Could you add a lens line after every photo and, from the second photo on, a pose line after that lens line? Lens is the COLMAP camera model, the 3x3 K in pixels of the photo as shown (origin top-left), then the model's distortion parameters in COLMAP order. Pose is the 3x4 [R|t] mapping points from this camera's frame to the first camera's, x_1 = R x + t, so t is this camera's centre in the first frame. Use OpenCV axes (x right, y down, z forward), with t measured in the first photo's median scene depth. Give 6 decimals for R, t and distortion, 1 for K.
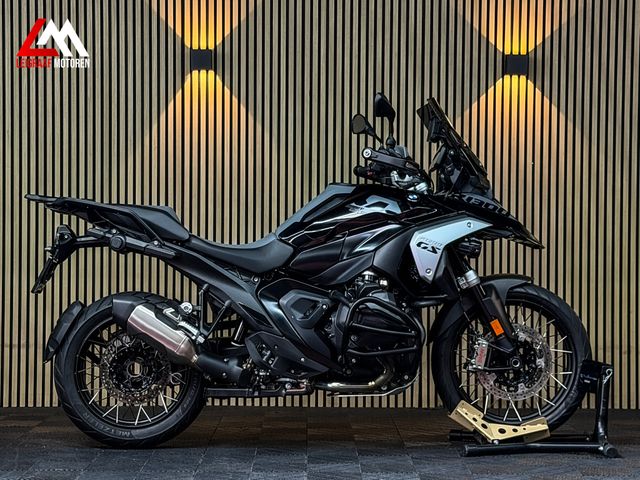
lens RADIAL K [[1427.3, 0, 322.3], [0, 1427.3, 237.6], [0, 0, 1]] dist [0.127638, 0.000000]
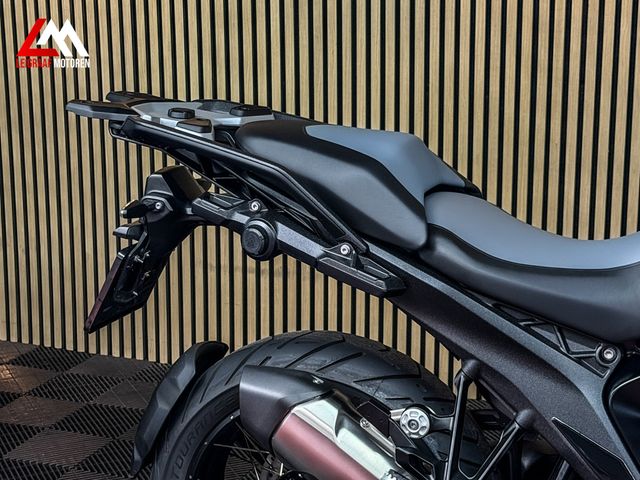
lens RADIAL K [[1427.3, 0, 328.6], [0, 1427.3, 258.6], [0, 0, 1]] dist [0.127638, 0.000000]
pose [[0.923378, 0.086174, -0.374096, 0.022429], [0.012996, 0.966905, 0.254807, -0.084607], [0.383673, -0.240144, 0.891698, 0.596732]]
